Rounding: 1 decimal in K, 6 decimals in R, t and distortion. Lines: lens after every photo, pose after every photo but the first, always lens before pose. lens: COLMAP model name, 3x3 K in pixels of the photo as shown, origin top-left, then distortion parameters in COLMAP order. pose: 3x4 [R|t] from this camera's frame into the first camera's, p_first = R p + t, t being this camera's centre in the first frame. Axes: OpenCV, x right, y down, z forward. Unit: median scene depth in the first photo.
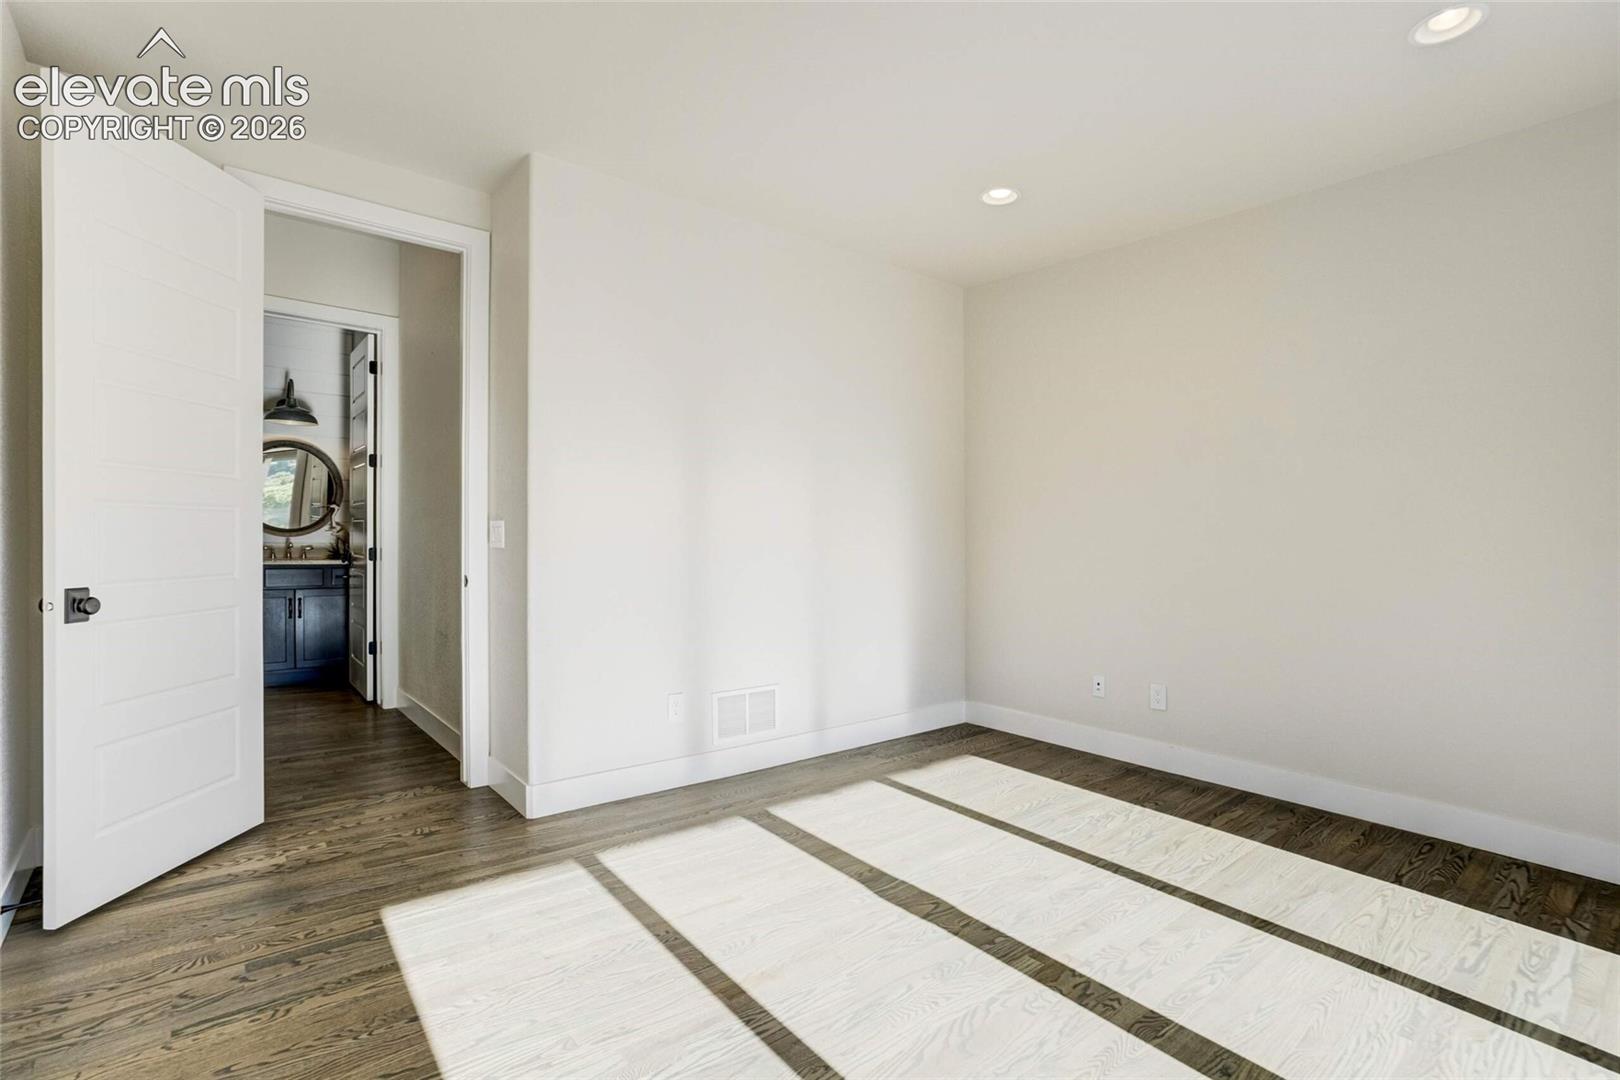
lens RADIAL K [[748.5, 0, 819.0], [0, 748.5, 541.7], [0, 0, 1]] dist [-0.036573, 0.009084]
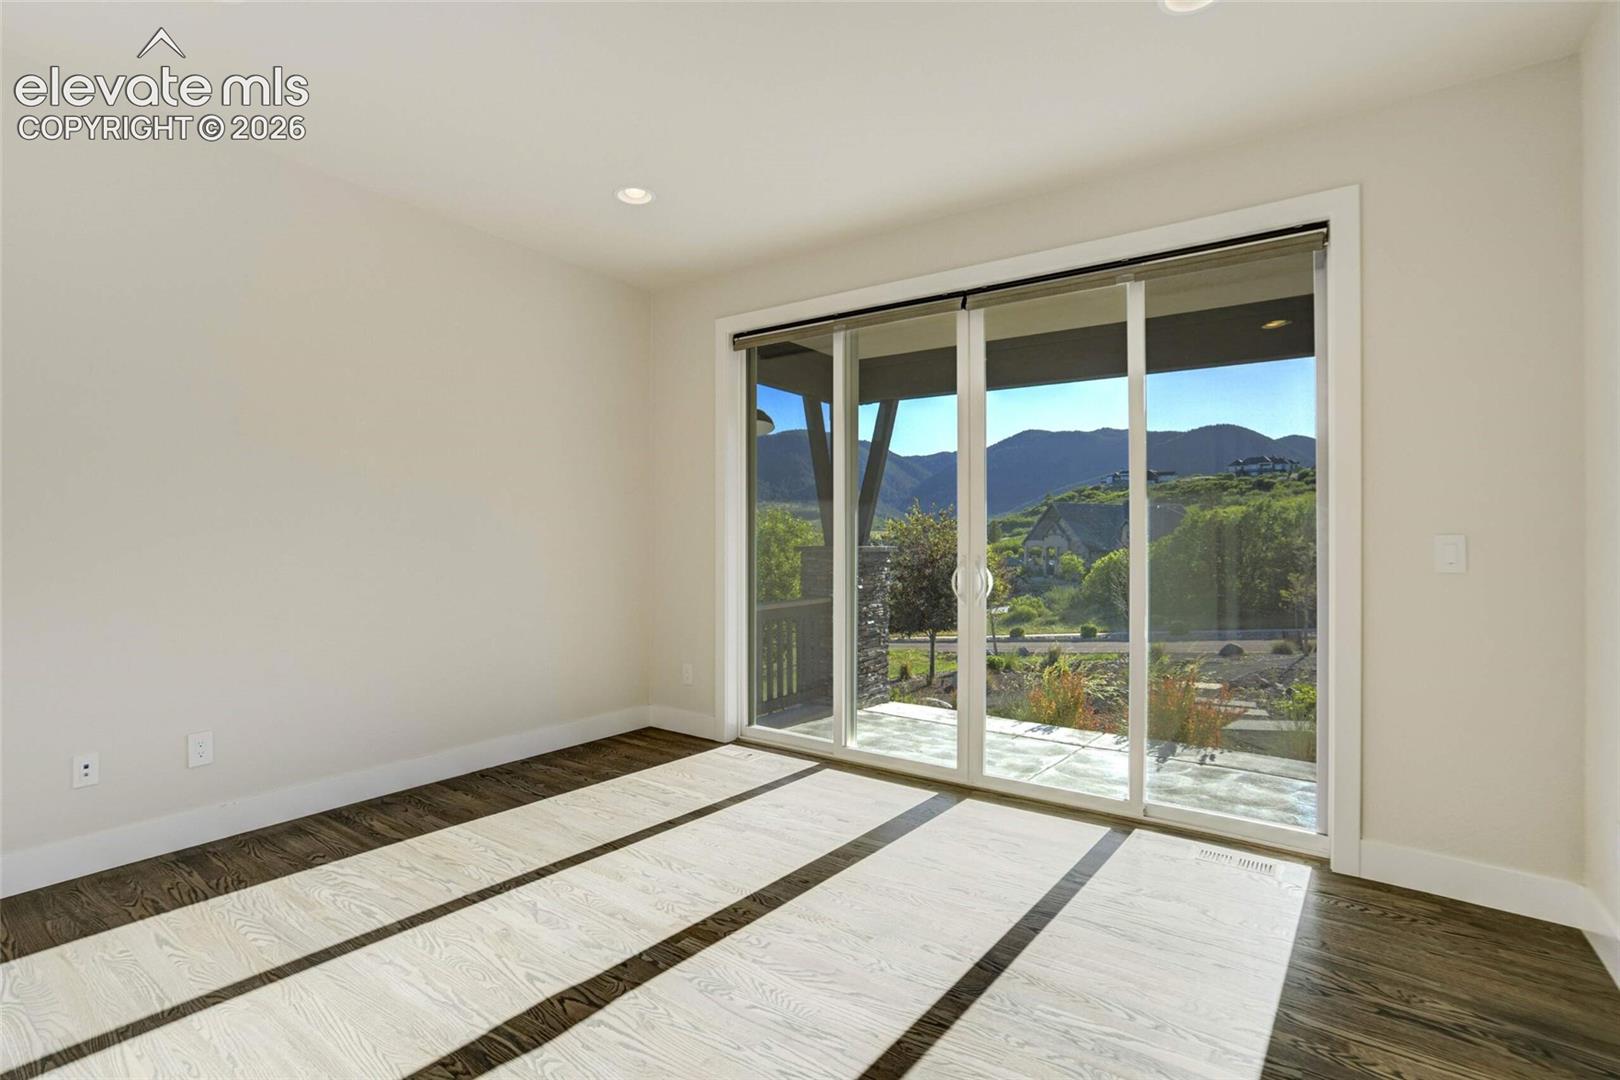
lens RADIAL K [[748.5, 0, 817.9], [0, 748.5, 525.2], [0, 0, 1]] dist [-0.036573, 0.009084]
pose [[-0.190829, -0.010177, 0.981570, -0.581470], [0.025153, 0.999567, 0.015254, -0.019989], [-0.981301, 0.027600, -0.190491, 0.768341]]
